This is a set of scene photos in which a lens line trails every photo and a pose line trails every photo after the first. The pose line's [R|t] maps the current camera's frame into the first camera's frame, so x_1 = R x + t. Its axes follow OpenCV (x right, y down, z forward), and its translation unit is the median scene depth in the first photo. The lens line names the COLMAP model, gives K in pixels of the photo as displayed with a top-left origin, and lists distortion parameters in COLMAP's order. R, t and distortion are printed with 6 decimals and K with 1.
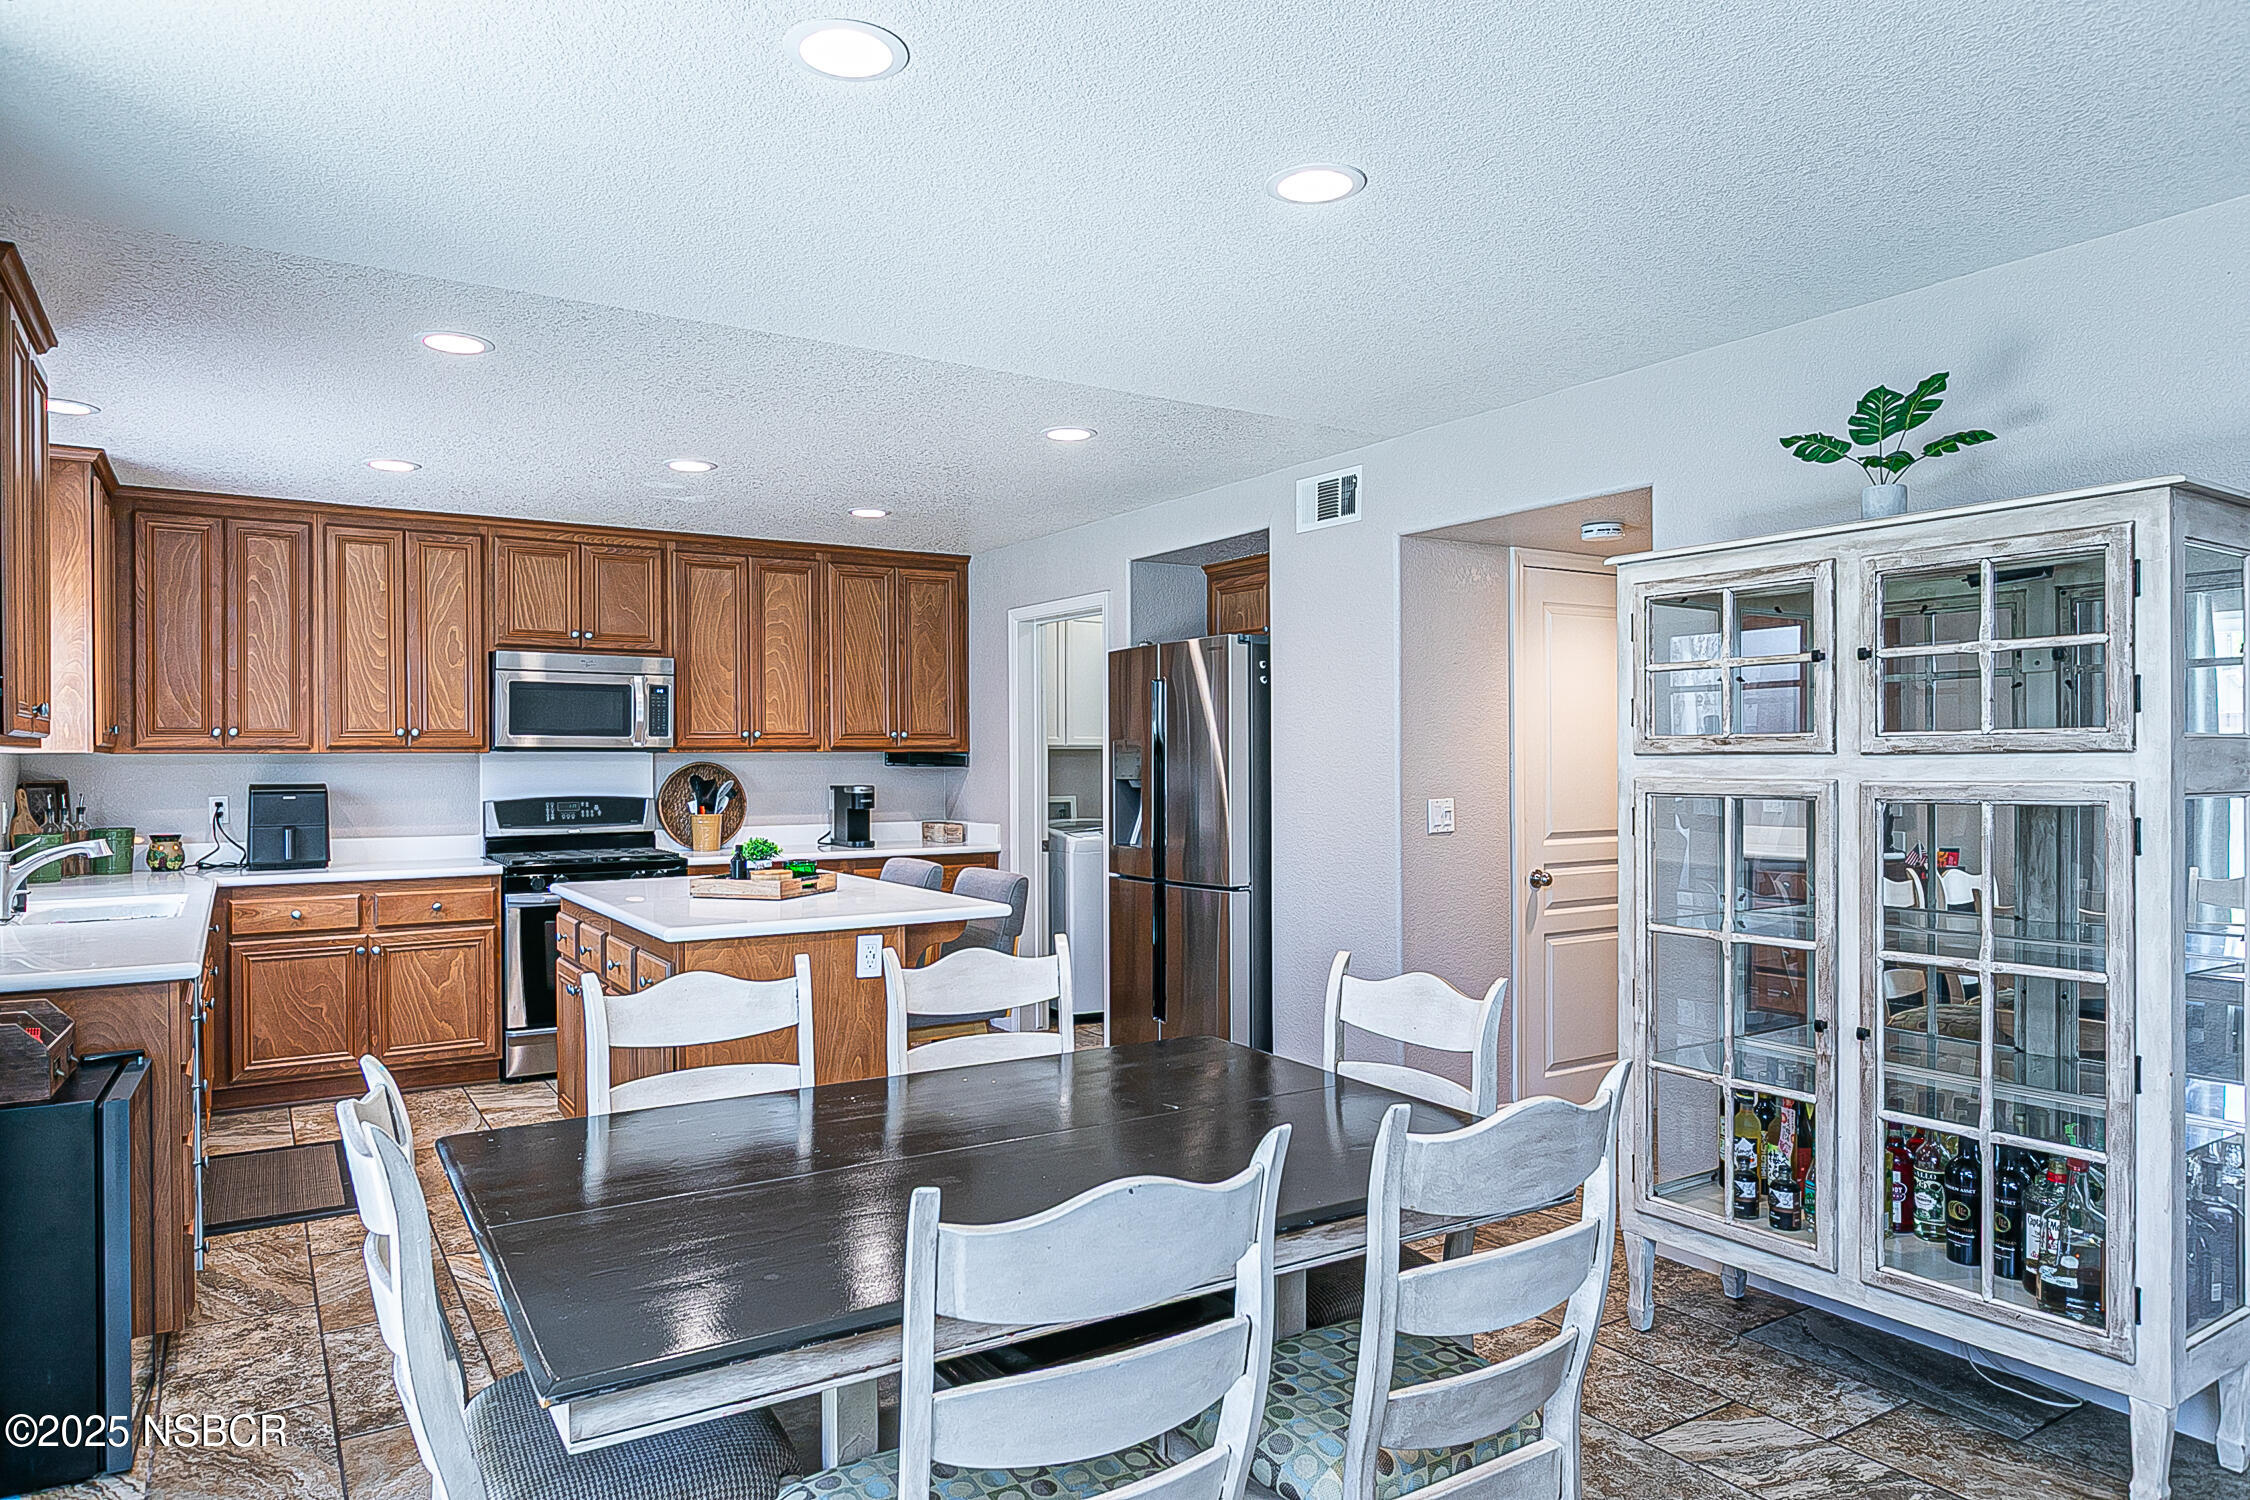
lens RADIAL K [[1409.3, 0, 1122.3], [0, 1409.3, 759.3], [0, 0, 1]] dist [0.007592, -0.007854]
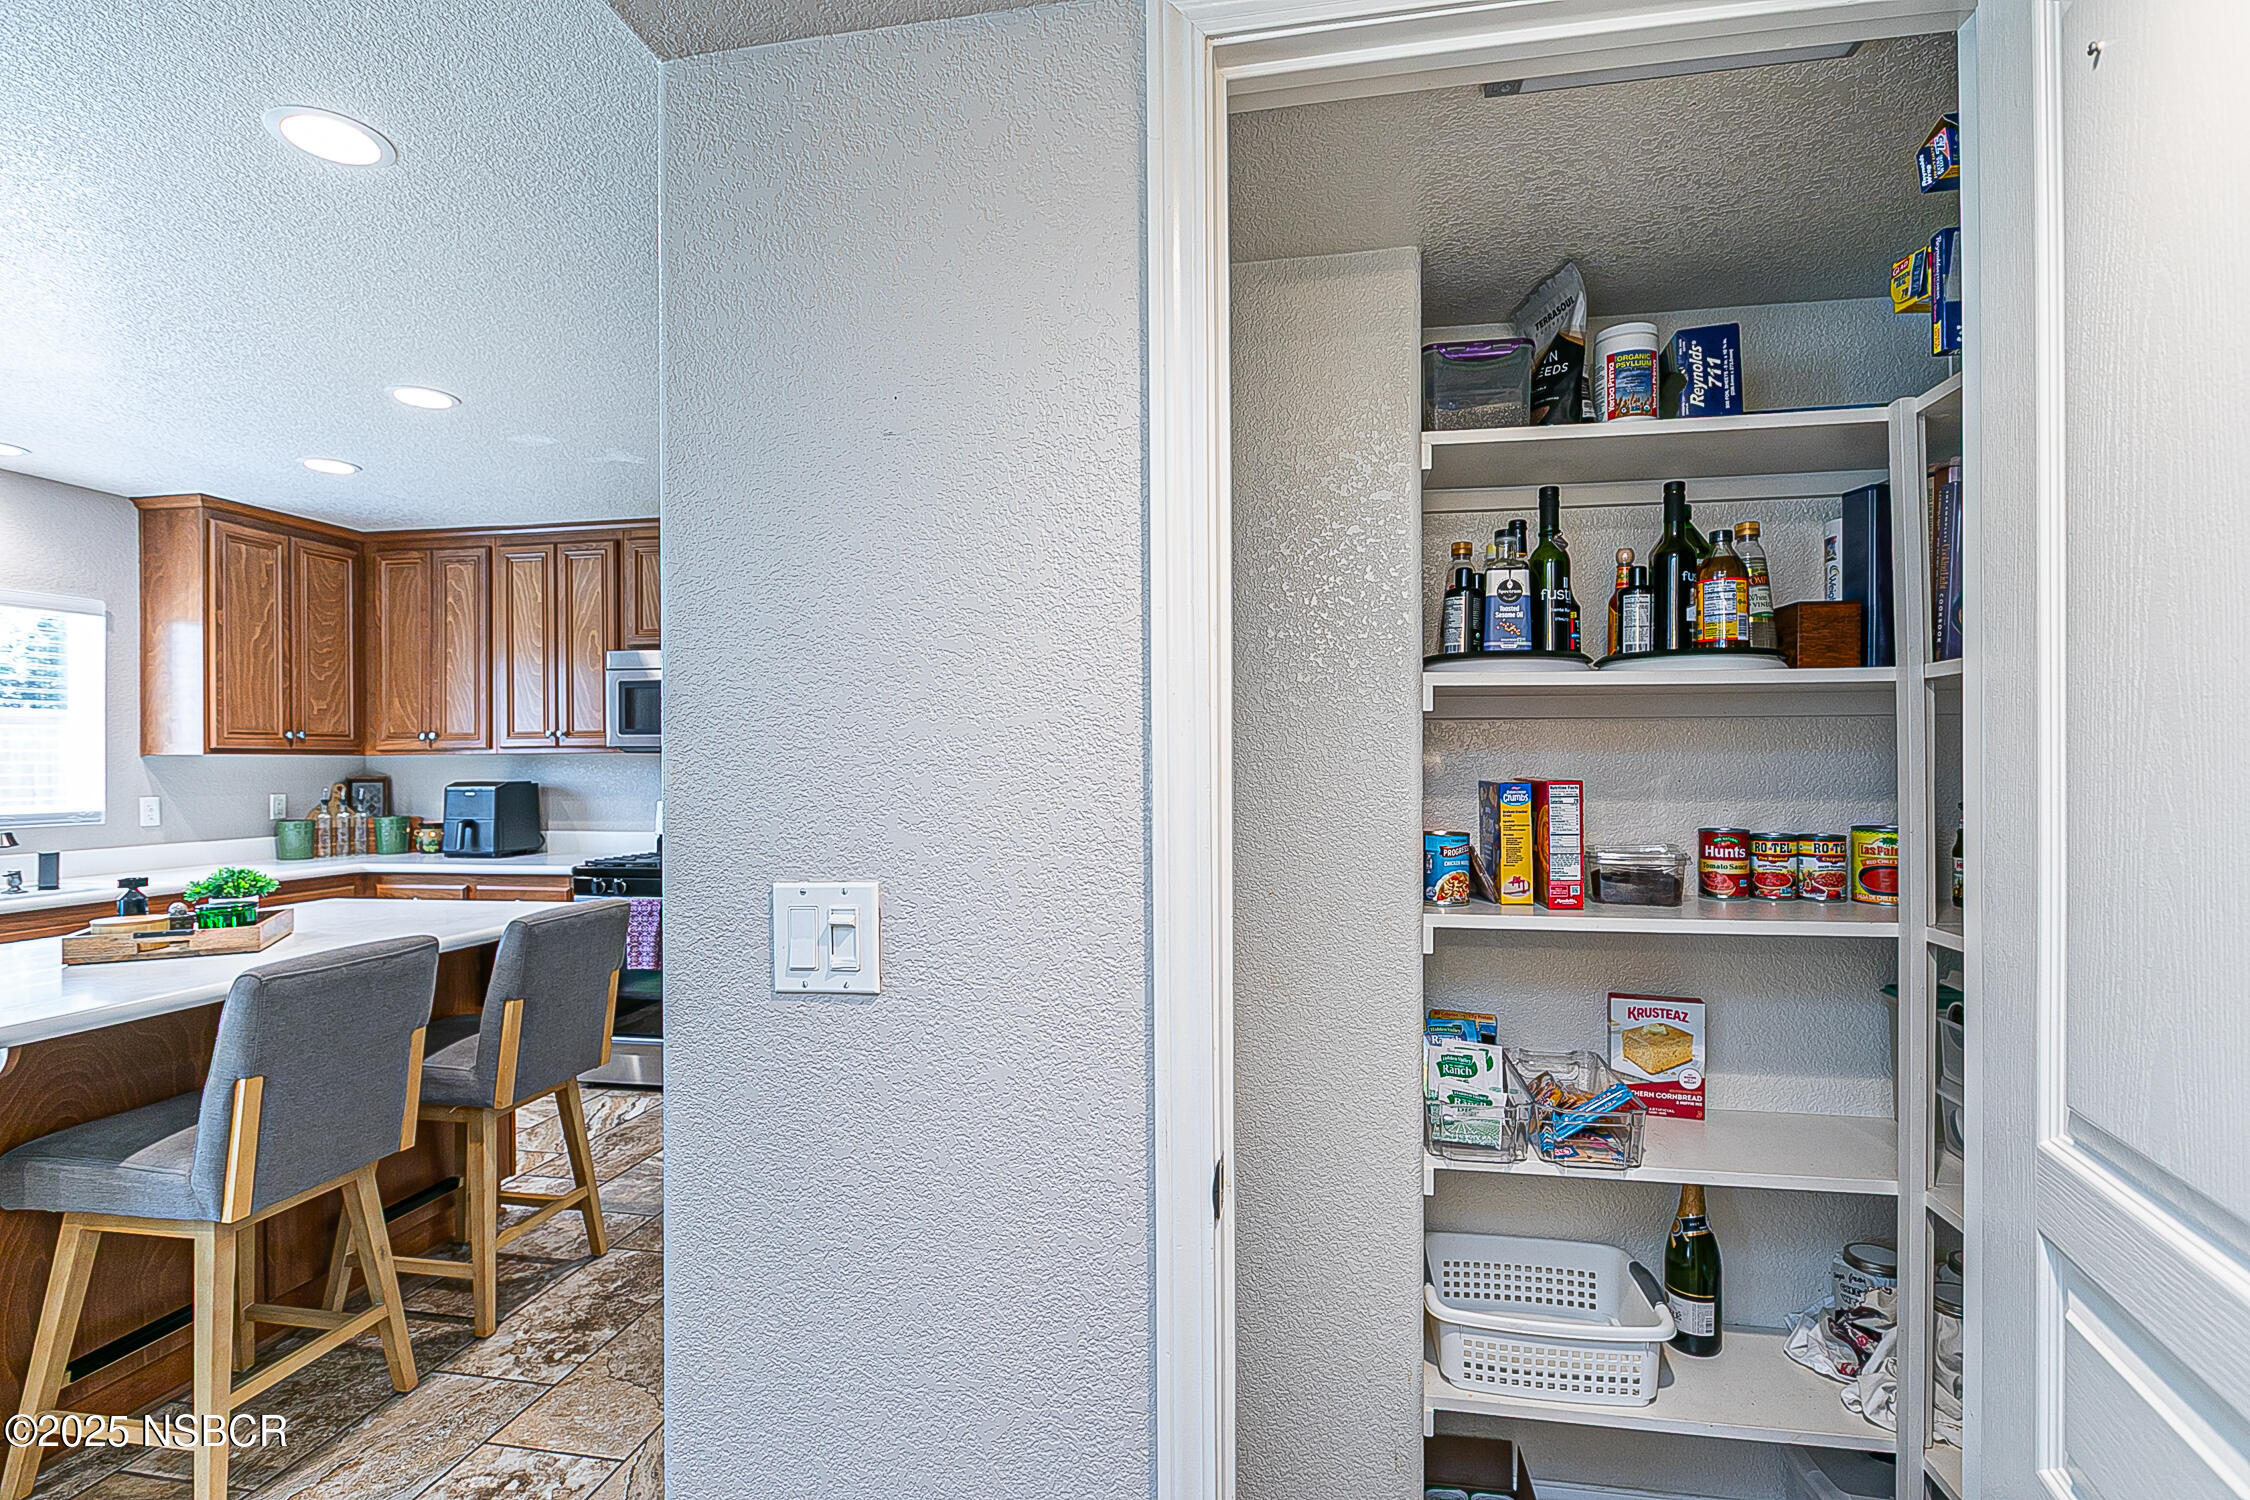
lens RADIAL K [[1055.2, 0, 1122.3], [0, 1055.2, 770.7], [0, 0, 1]] dist [-0.006113, -0.001666]
pose [[0.741397, 0.005505, -0.671044, 0.339997], [0.000948, 0.999957, 0.009251, 0.001501], [0.671066, -0.007495, 0.741360, 0.697201]]
